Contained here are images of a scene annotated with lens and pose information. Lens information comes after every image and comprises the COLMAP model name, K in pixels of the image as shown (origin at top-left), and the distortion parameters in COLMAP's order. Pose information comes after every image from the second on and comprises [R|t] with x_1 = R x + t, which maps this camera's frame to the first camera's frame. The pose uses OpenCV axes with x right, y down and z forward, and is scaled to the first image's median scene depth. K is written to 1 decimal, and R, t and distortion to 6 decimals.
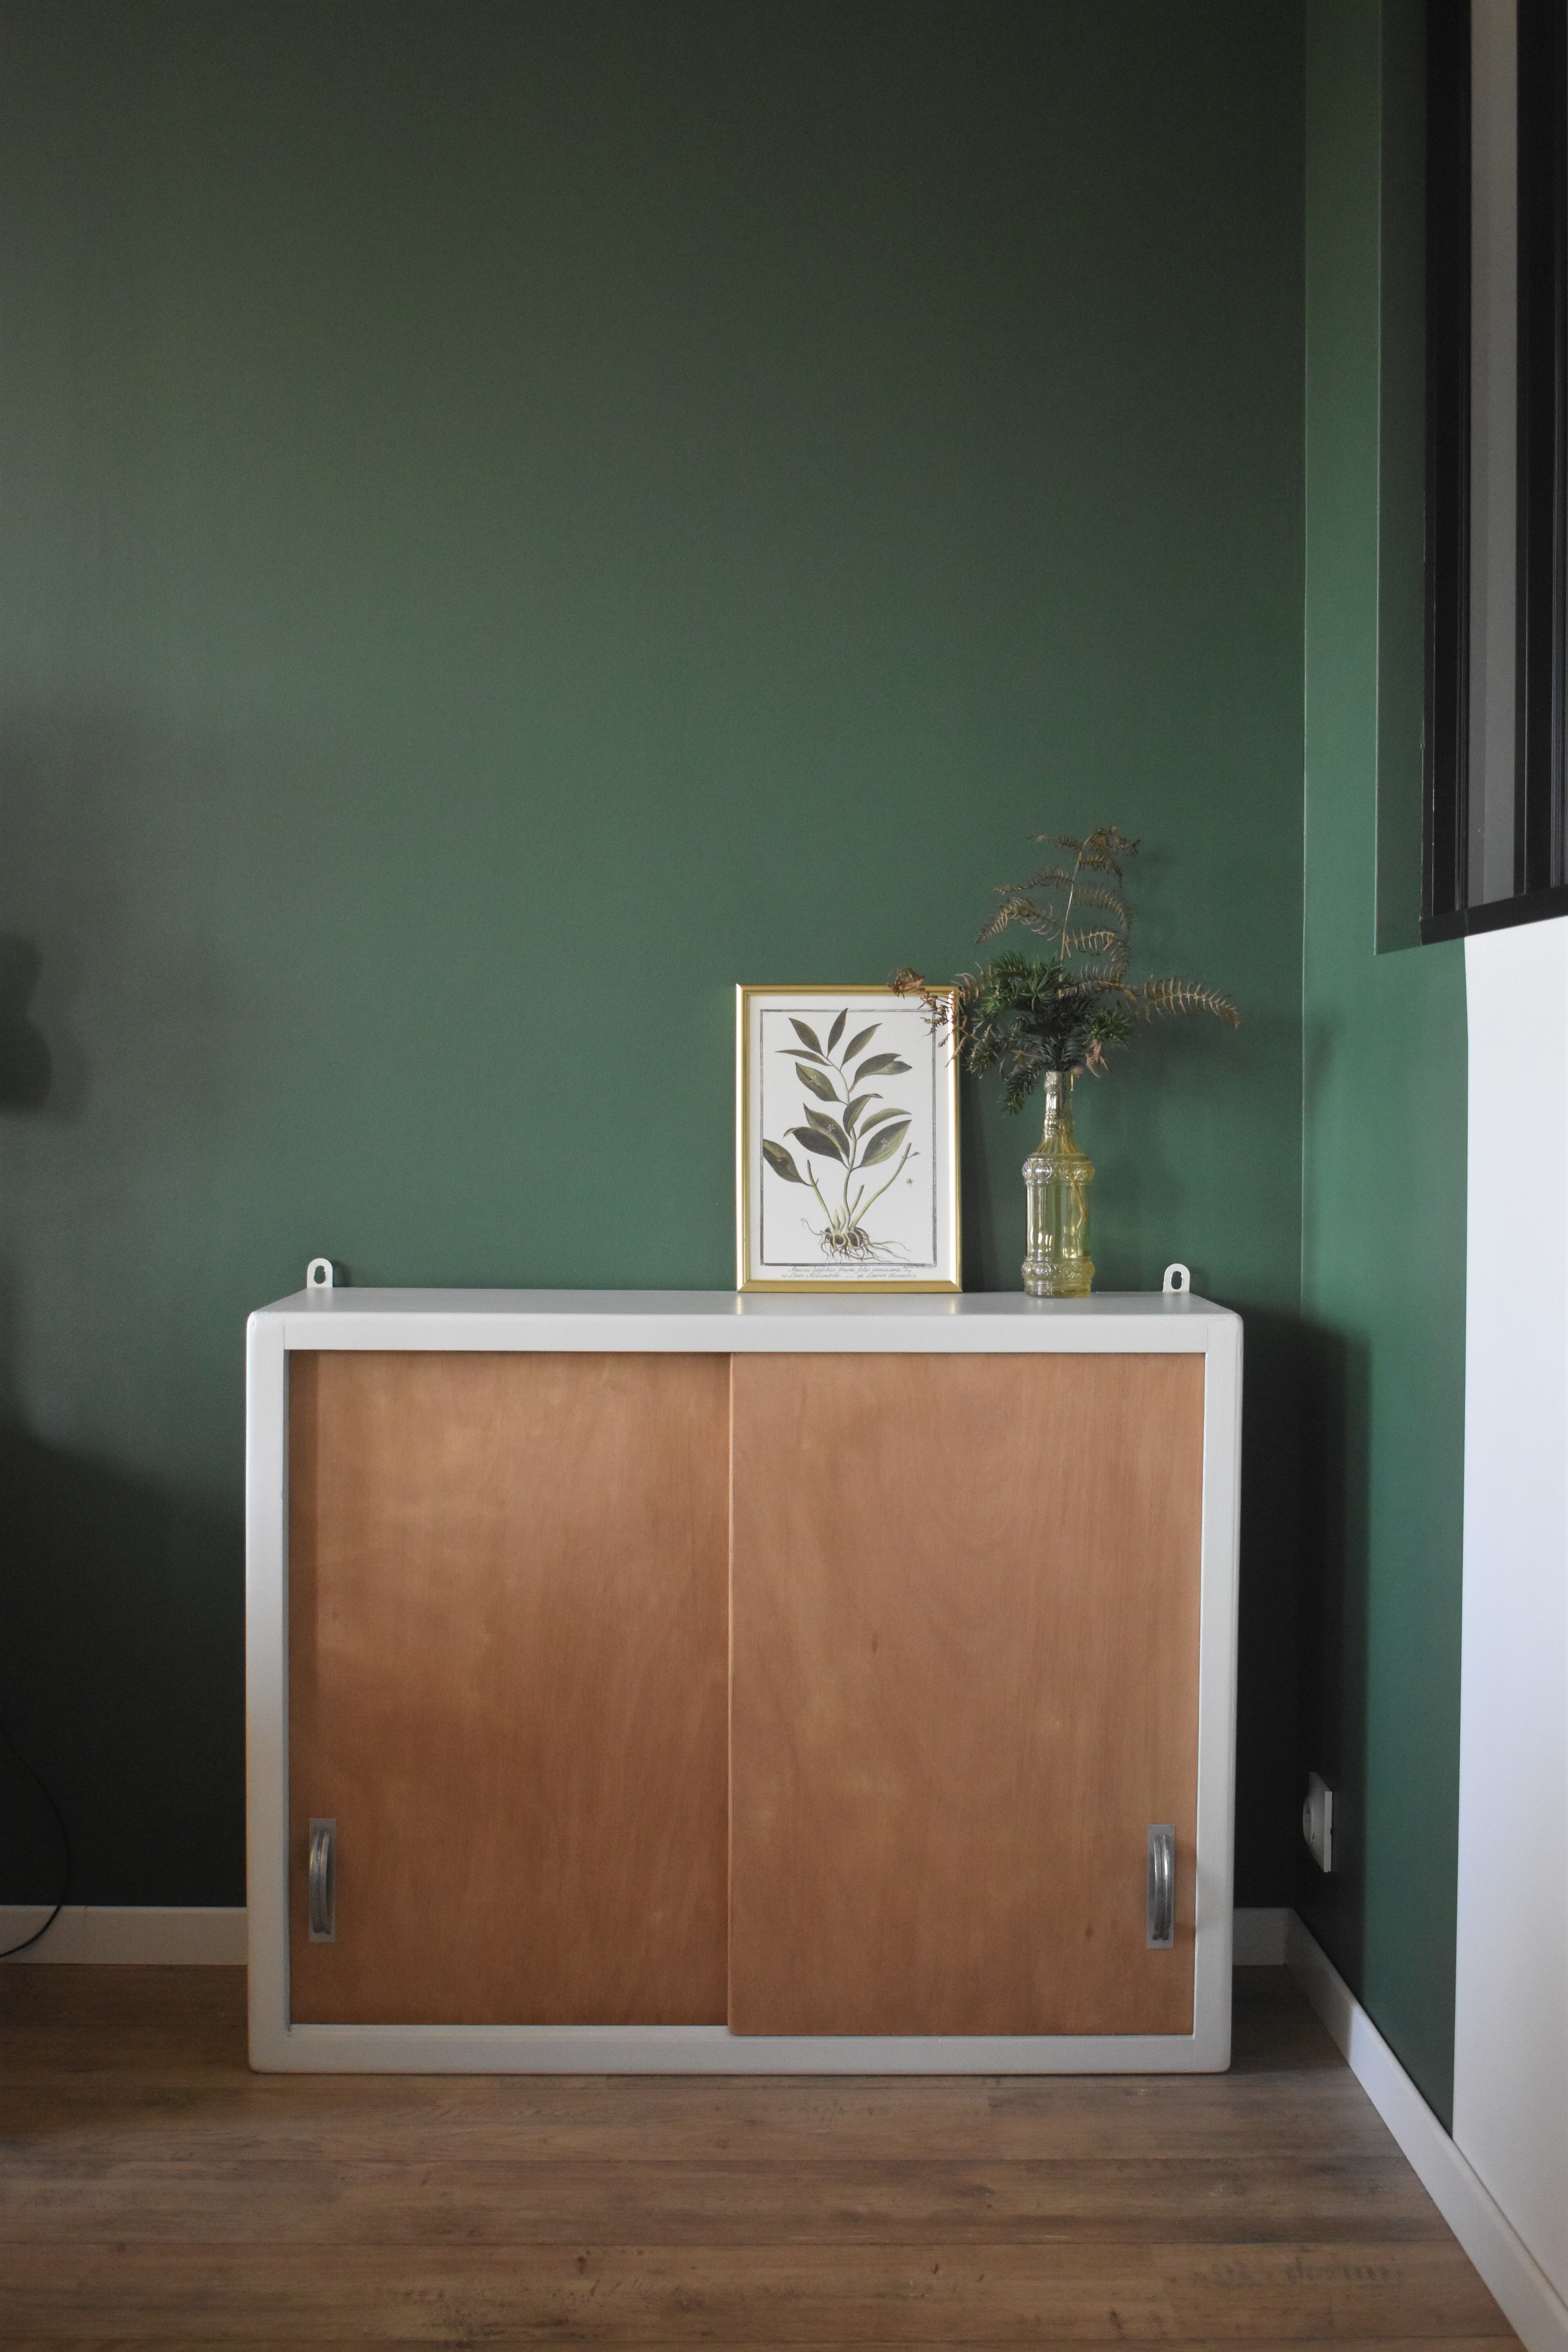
lens RADIAL K [[2800.7, 0, 783.2], [0, 2800.7, 1172.3], [0, 0, 1]] dist [-0.018772, 0.000000]
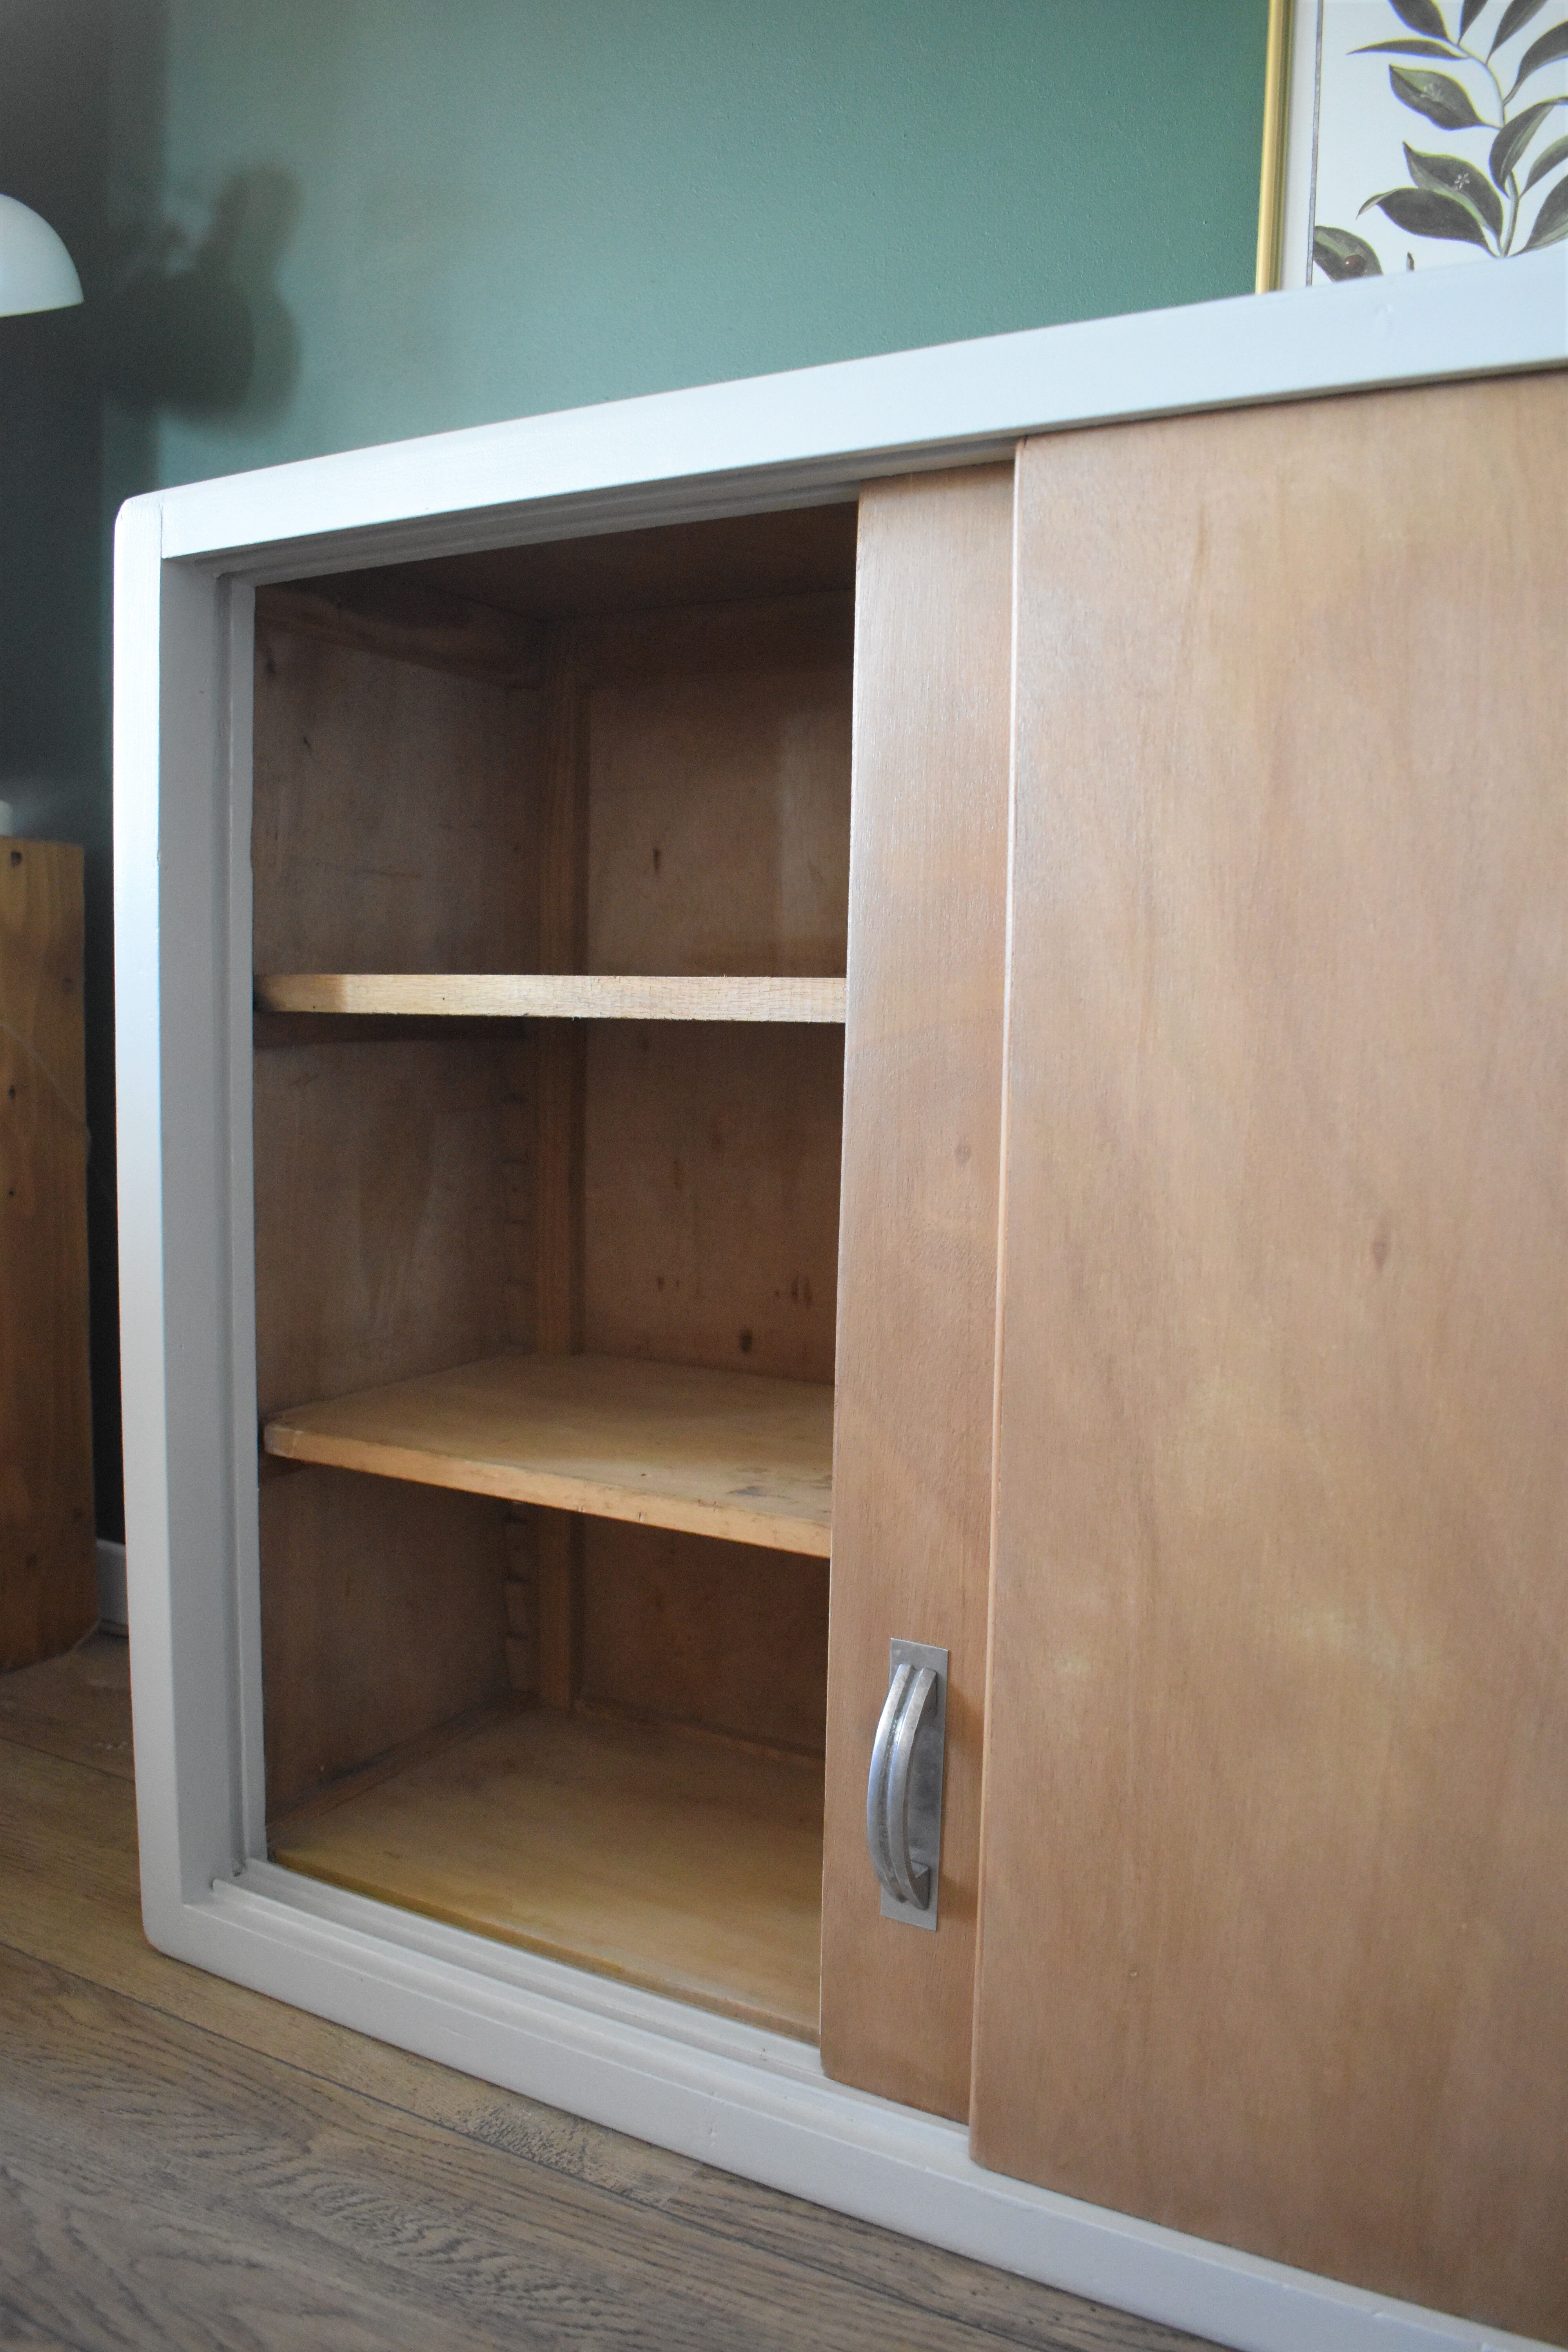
lens RADIAL K [[1823.6, 0, 788.3], [0, 1823.6, 1183.2], [0, 0, 1]] dist [-0.089152, 0.000075]
pose [[0.875376, 0.059545, -0.479762, 0.074816], [-0.030339, 0.997196, 0.068411, 0.146286], [0.482490, -0.045330, 0.874728, 0.761096]]
